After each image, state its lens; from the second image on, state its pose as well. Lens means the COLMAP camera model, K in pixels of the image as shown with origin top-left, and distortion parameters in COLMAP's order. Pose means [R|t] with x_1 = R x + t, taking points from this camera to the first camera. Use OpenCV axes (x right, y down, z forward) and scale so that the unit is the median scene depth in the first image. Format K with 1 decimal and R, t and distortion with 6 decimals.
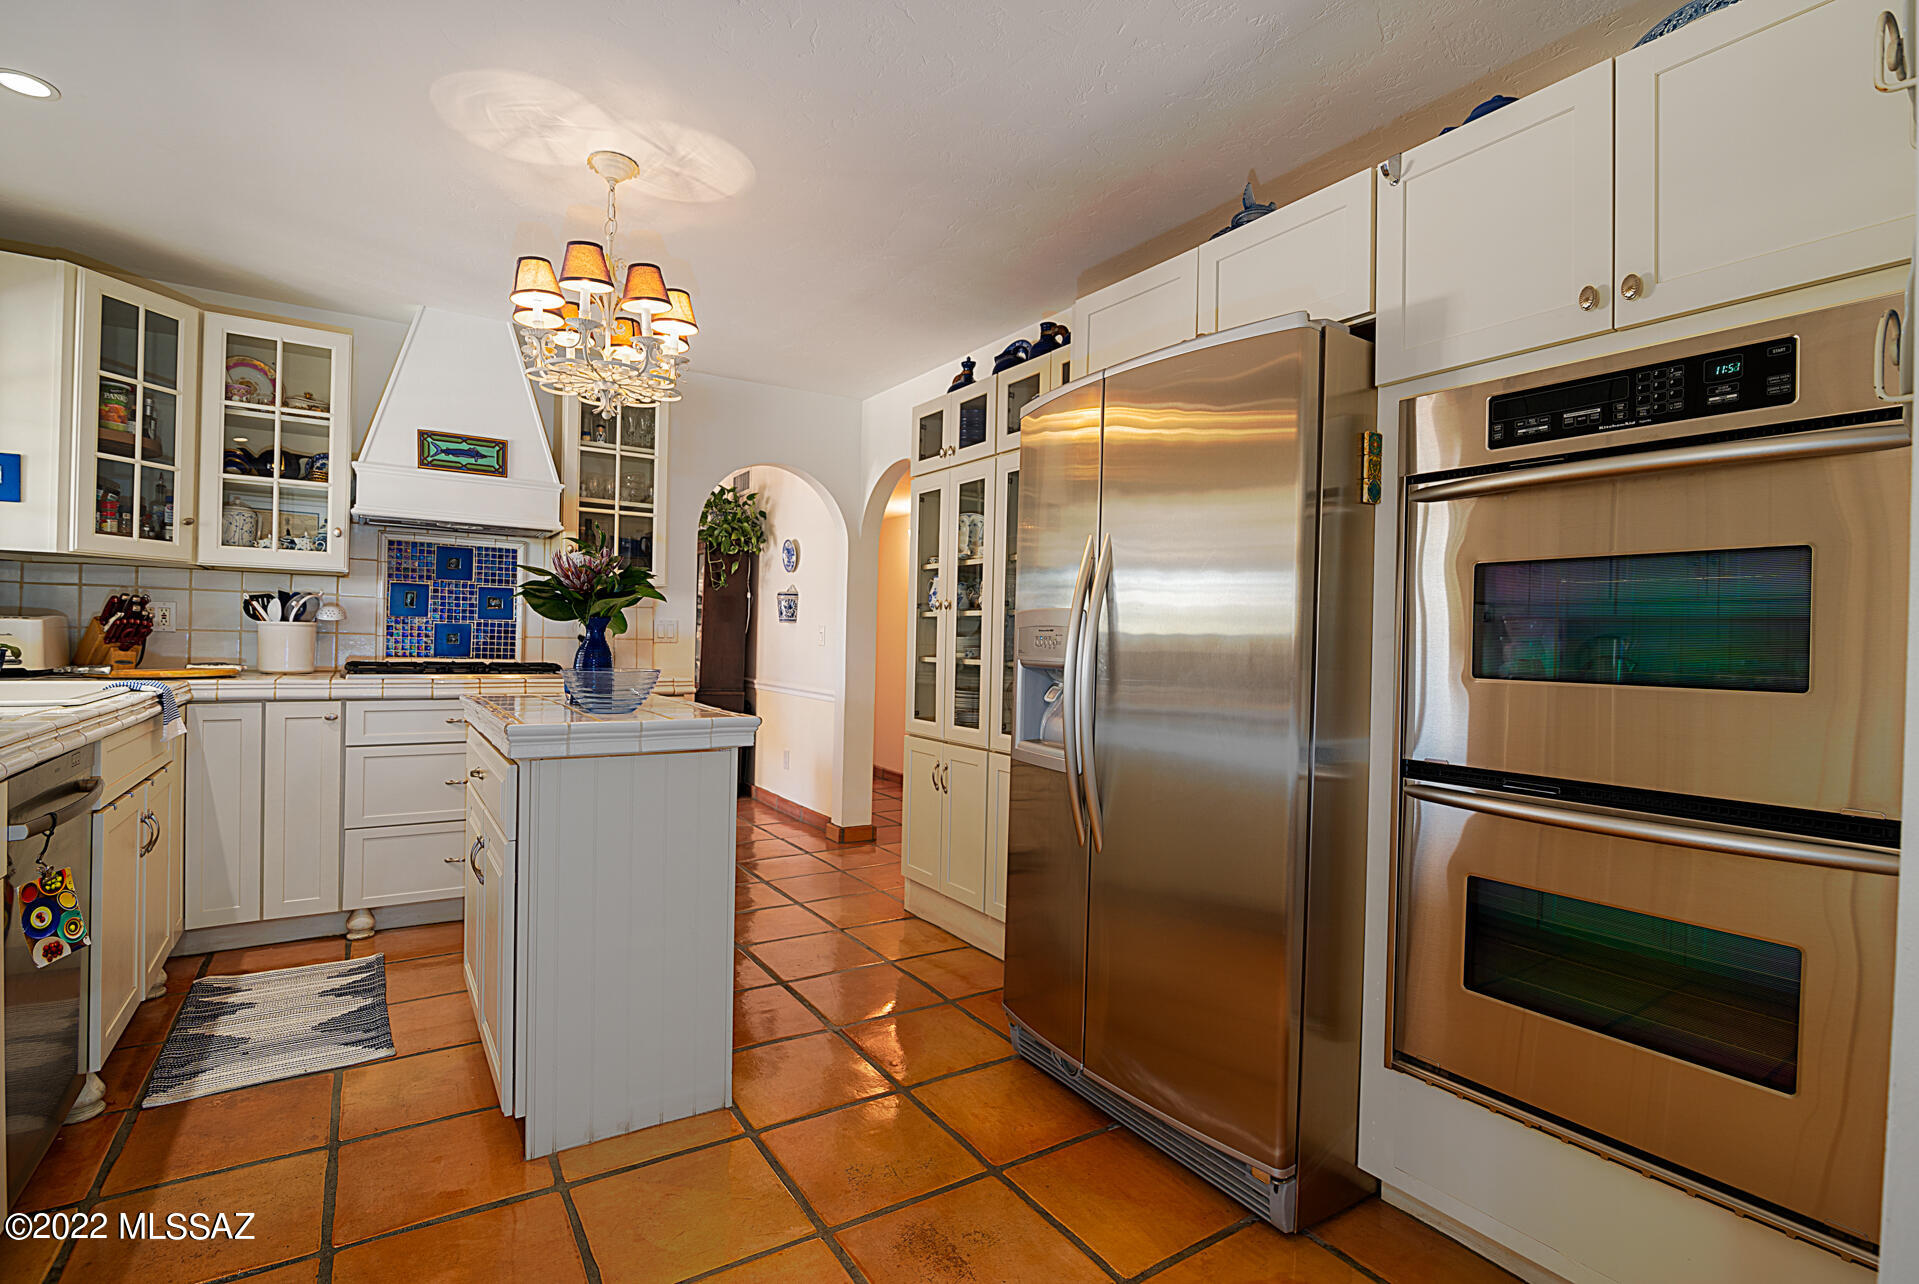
lens RADIAL K [[886.4, 0, 959.5], [0, 886.4, 642.0], [0, 0, 1]] dist [-0.025179, 0.001666]
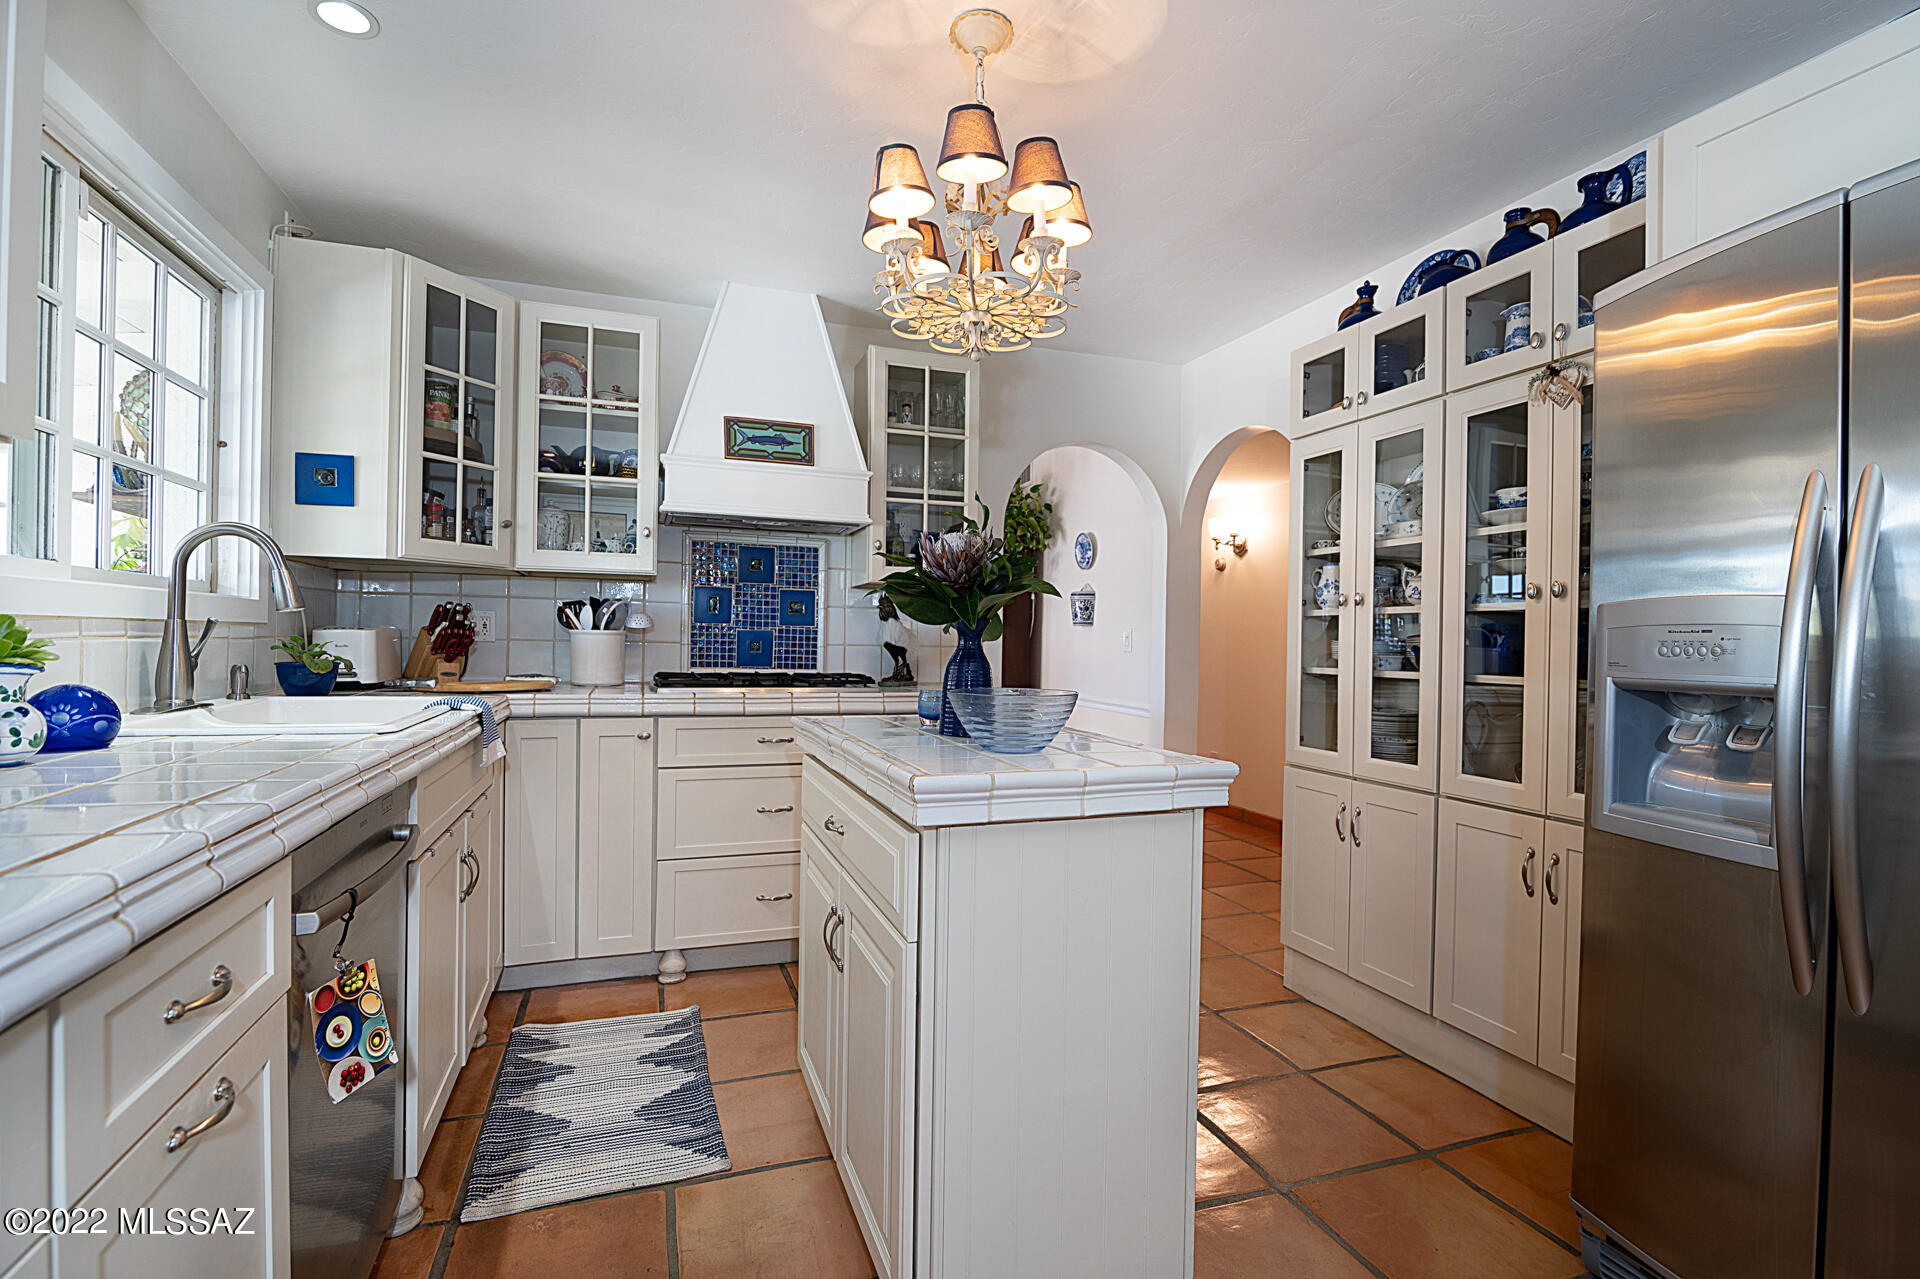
lens RADIAL K [[886.8, 0, 960.0], [0, 886.8, 639.5], [0, 0, 1]] dist [-0.025179, 0.001666]
pose [[0.969173, -0.007345, -0.246274, -0.175771], [0.005664, 0.999956, -0.007534, -0.004225], [0.246318, 0.005907, 0.969171, 0.195817]]
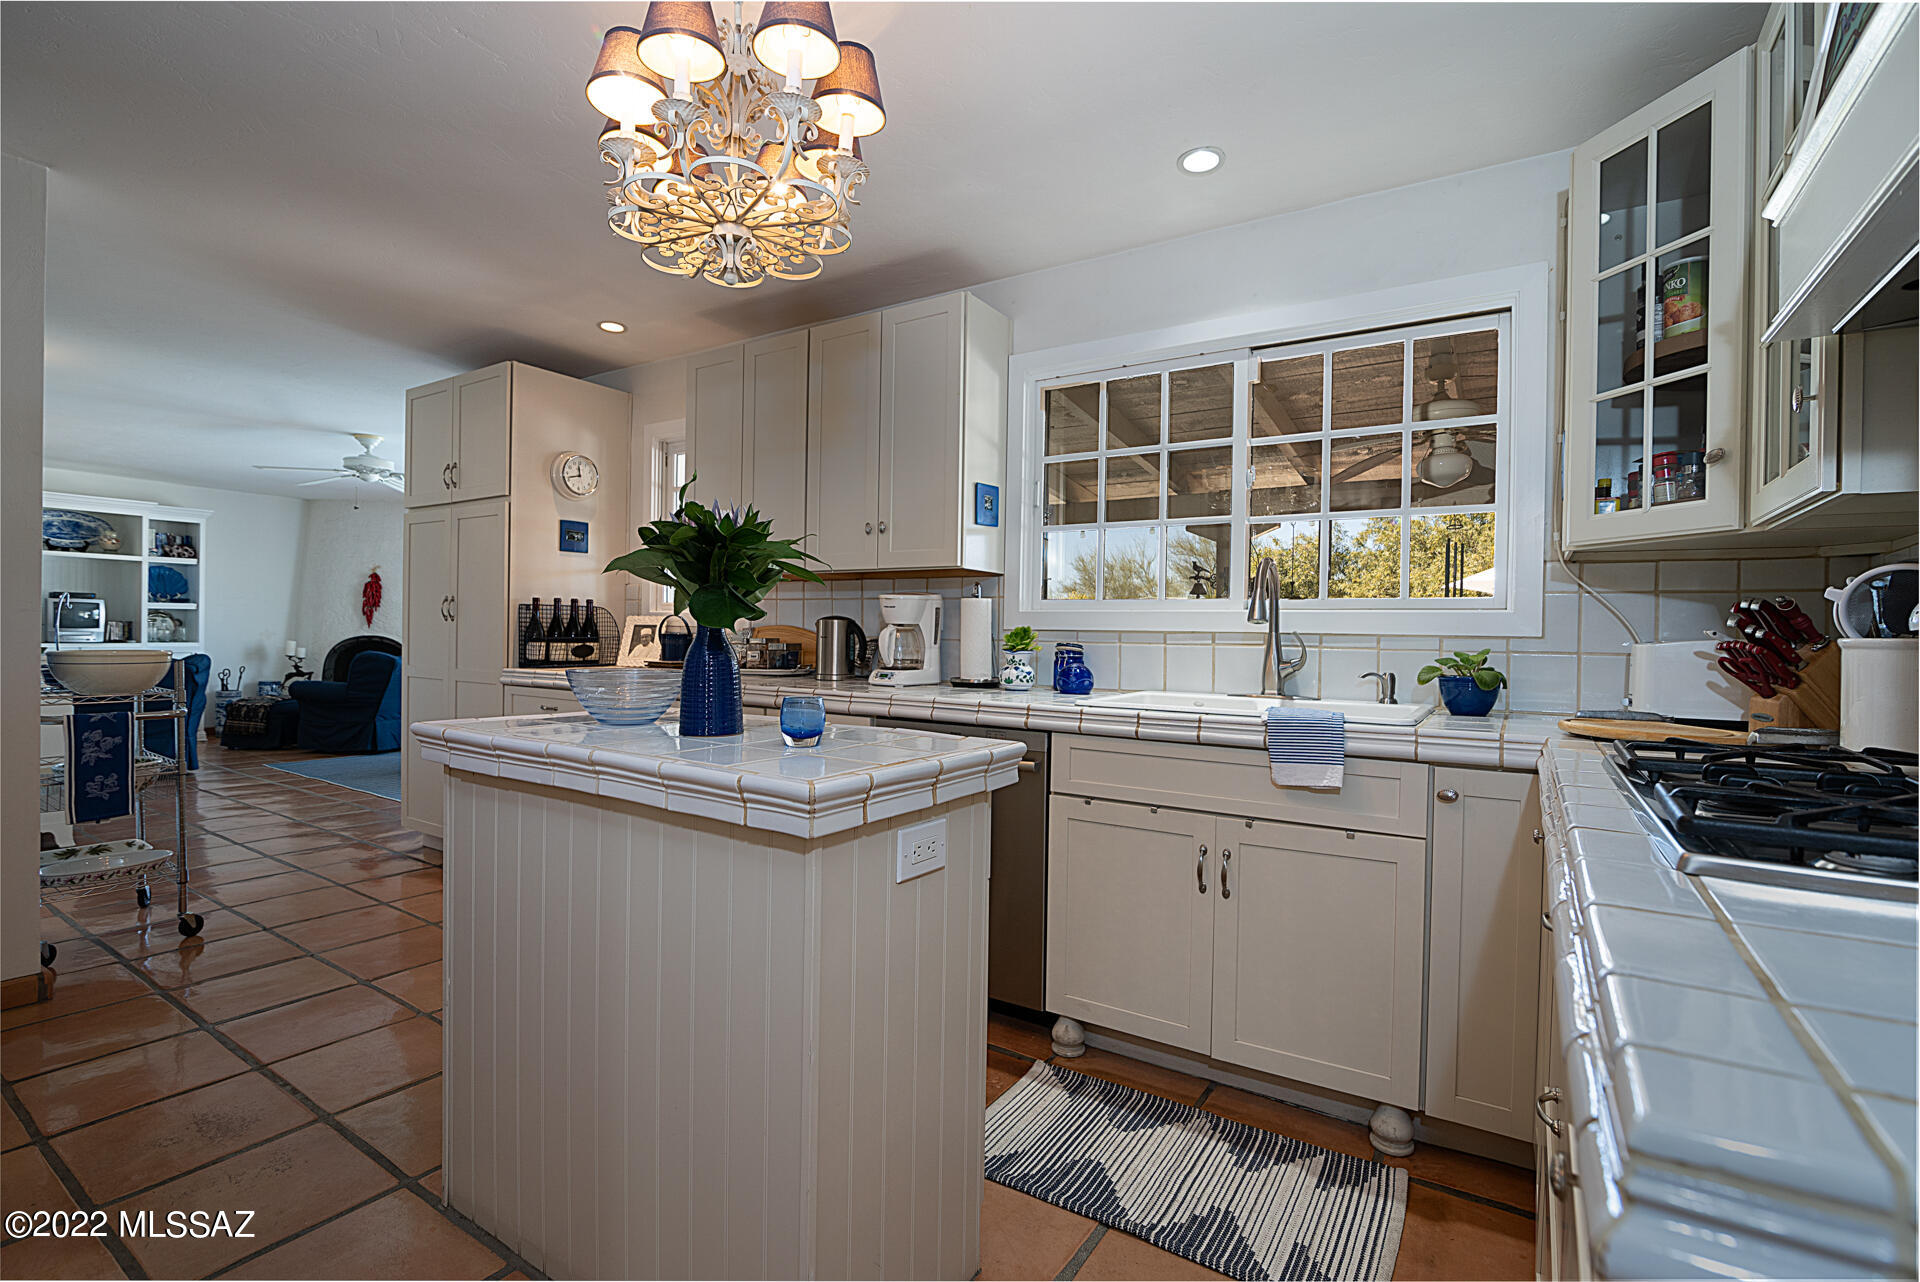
lens RADIAL K [[886.8, 0, 960.0], [0, 886.8, 641.0], [0, 0, 1]] dist [-0.025179, 0.001666]
pose [[-0.919711, -0.036862, -0.390861, -0.243571], [-0.042760, 0.999065, 0.006394, -0.008722], [0.390260, 0.022594, -0.920428, 1.275530]]
